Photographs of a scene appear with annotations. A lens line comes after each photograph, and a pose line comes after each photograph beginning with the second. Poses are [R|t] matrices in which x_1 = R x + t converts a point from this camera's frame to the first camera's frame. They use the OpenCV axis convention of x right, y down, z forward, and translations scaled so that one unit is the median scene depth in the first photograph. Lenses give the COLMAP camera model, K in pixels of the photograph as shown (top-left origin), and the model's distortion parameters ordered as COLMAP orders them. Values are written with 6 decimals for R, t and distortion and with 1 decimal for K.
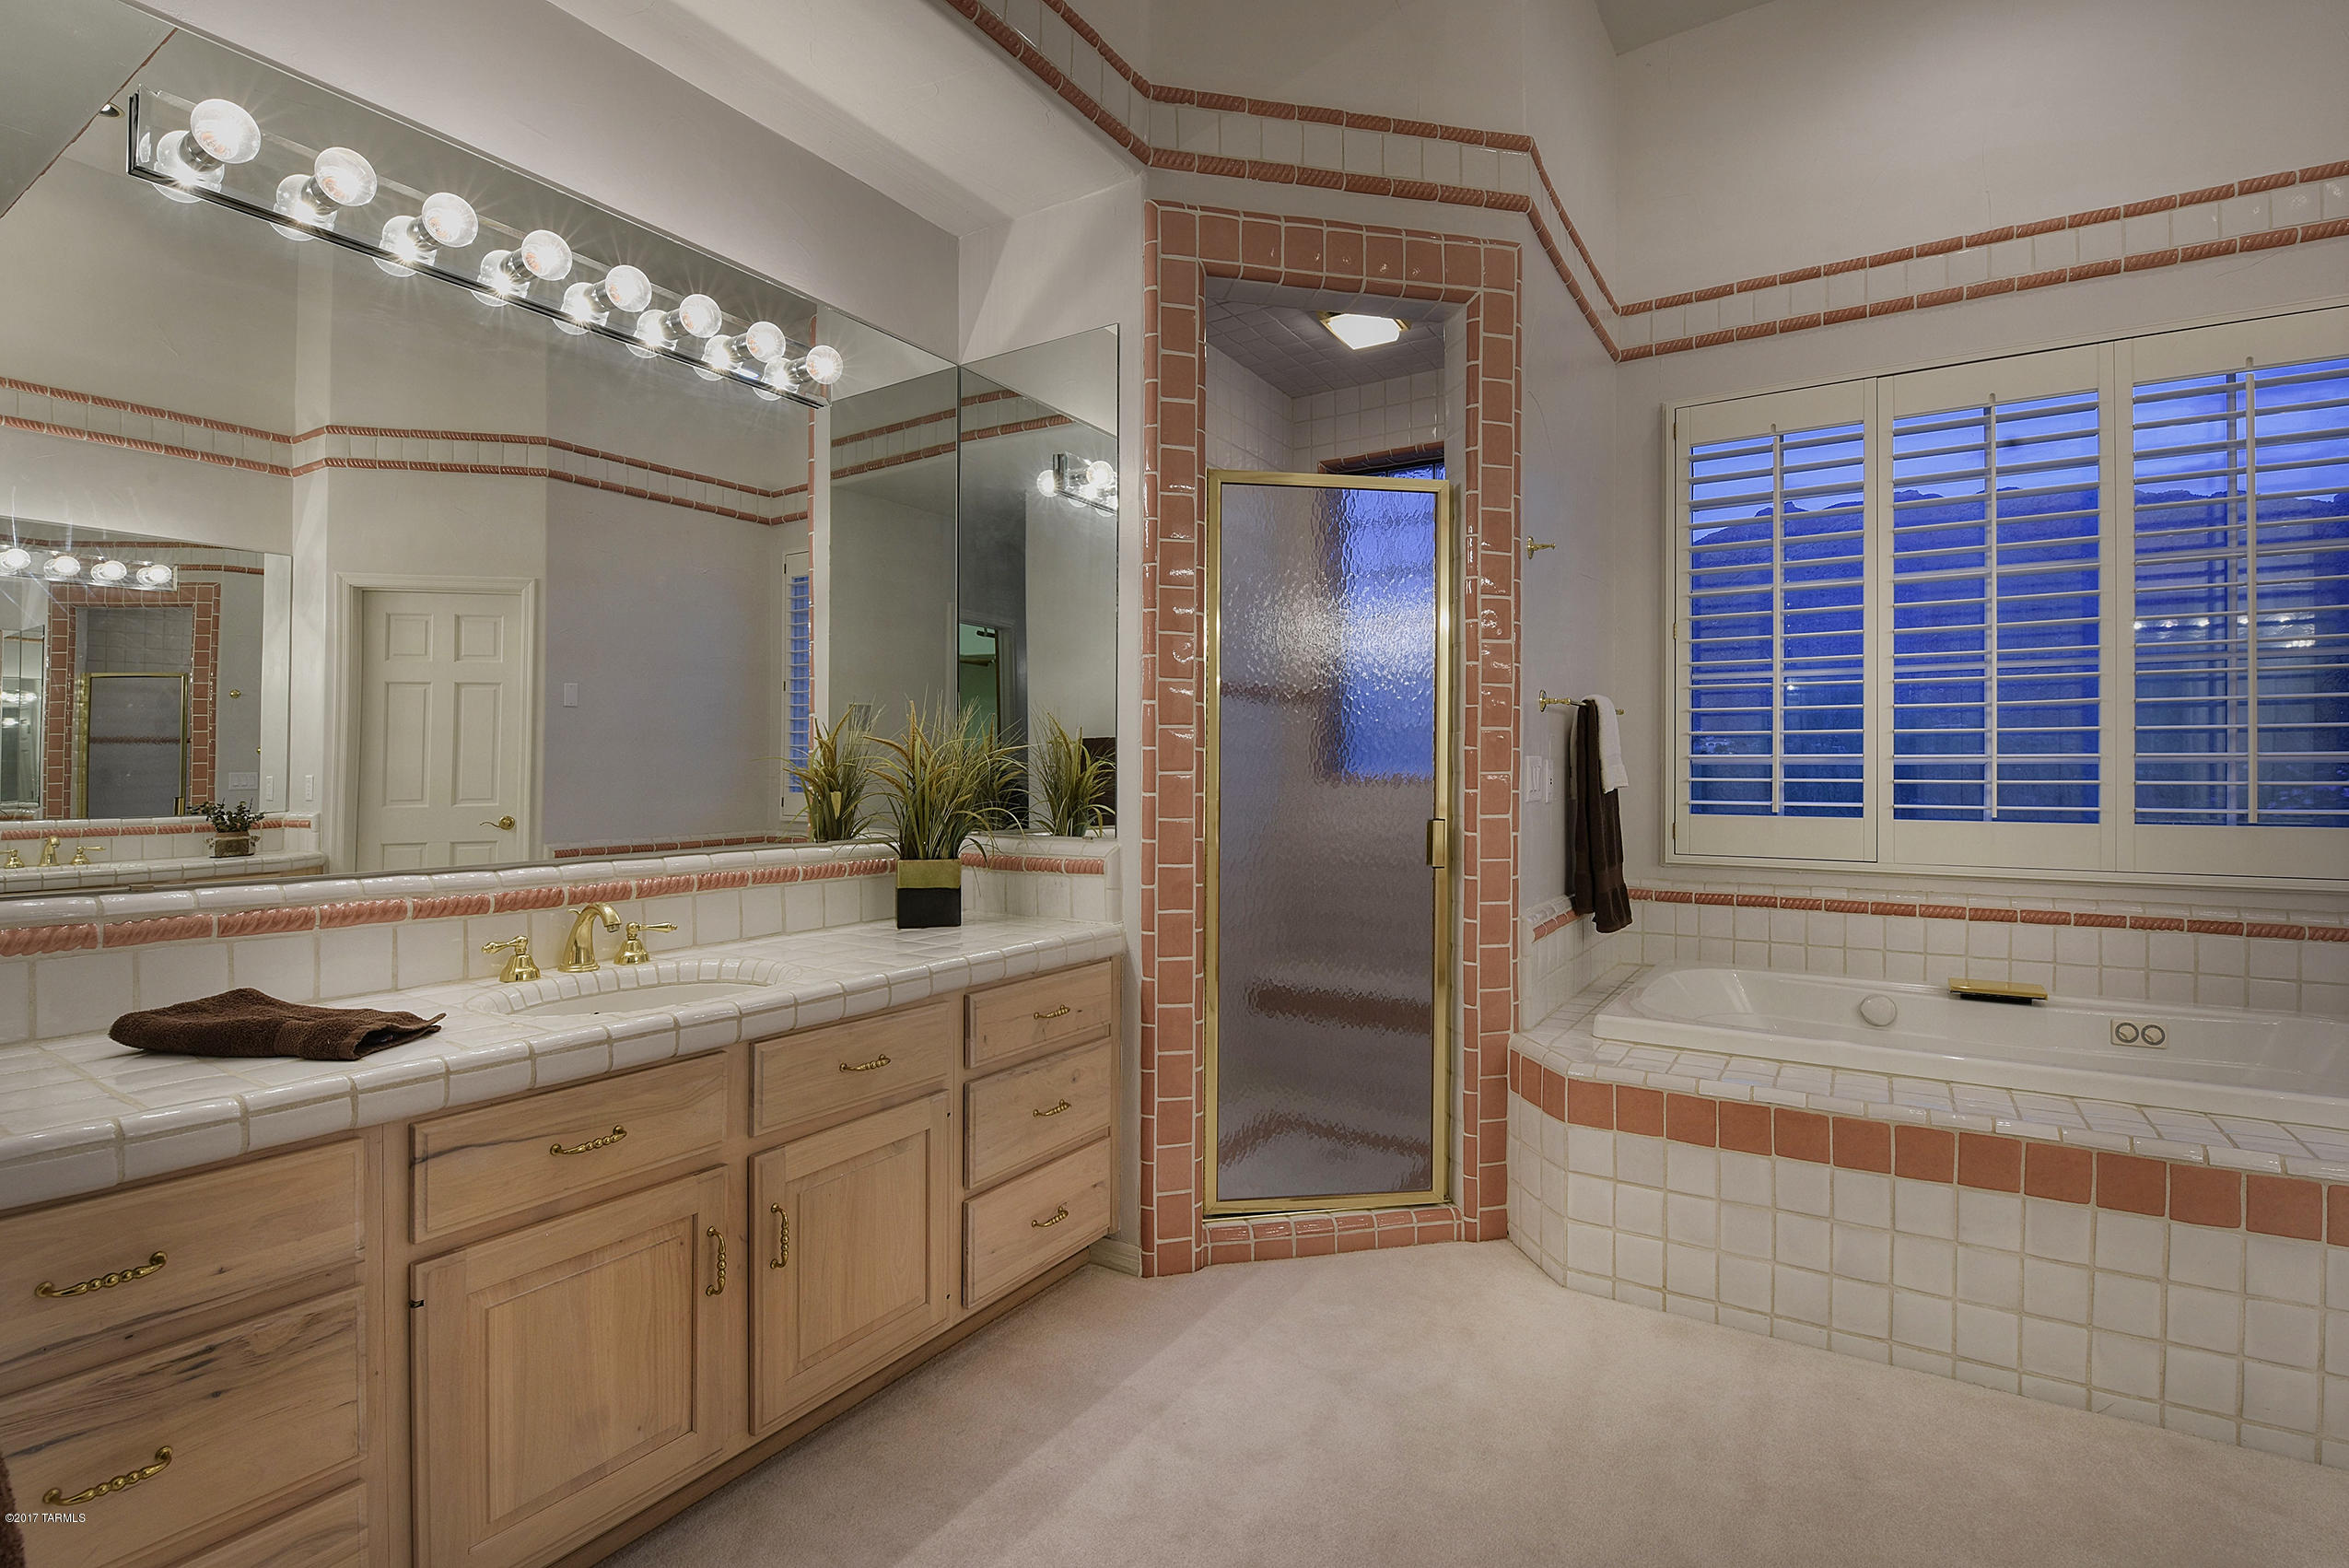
lens RADIAL K [[1110.1, 0, 1176.3], [0, 1110.1, 767.5], [0, 0, 1]] dist [0.001748, -0.014150]
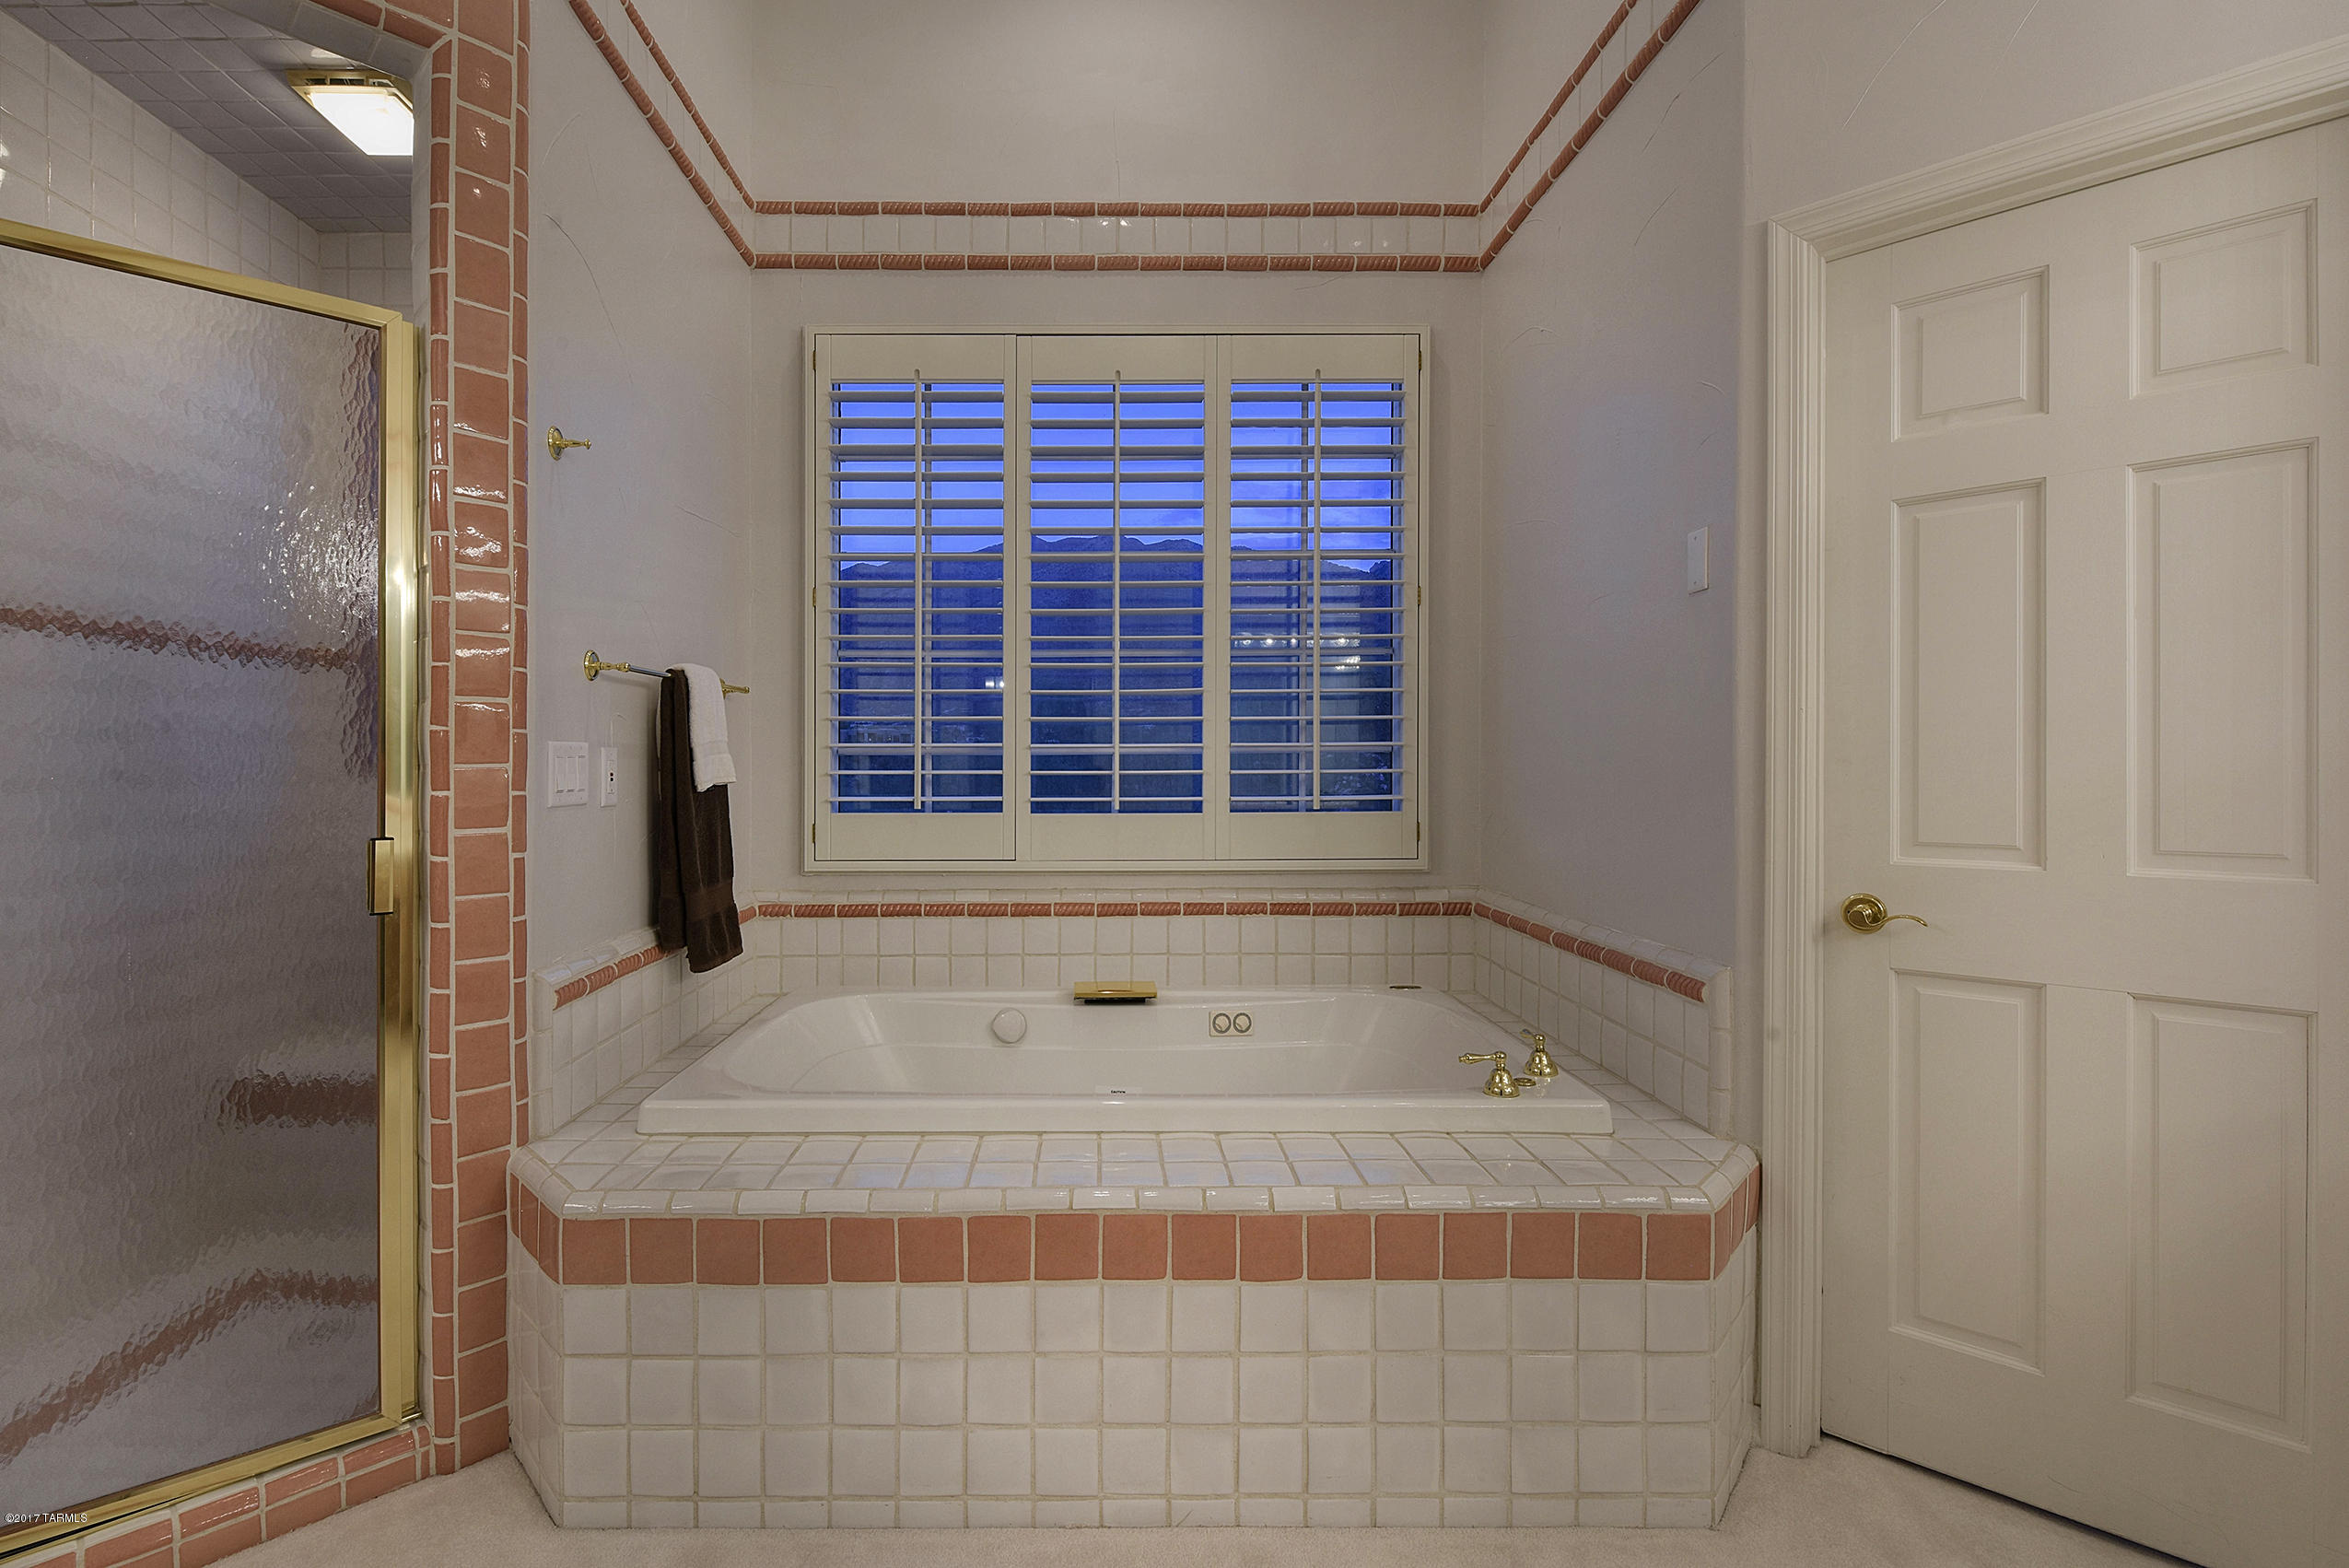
lens RADIAL K [[1035.7, 0, 1174.5], [0, 1035.7, 784.0], [0, 0, 1]] dist [0.000444, -0.010188]
pose [[0.807849, -0.015377, 0.589189, 0.251756], [0.002563, 0.999742, 0.022578, 0.002917], [-0.589384, -0.016729, 0.807680, 0.244739]]
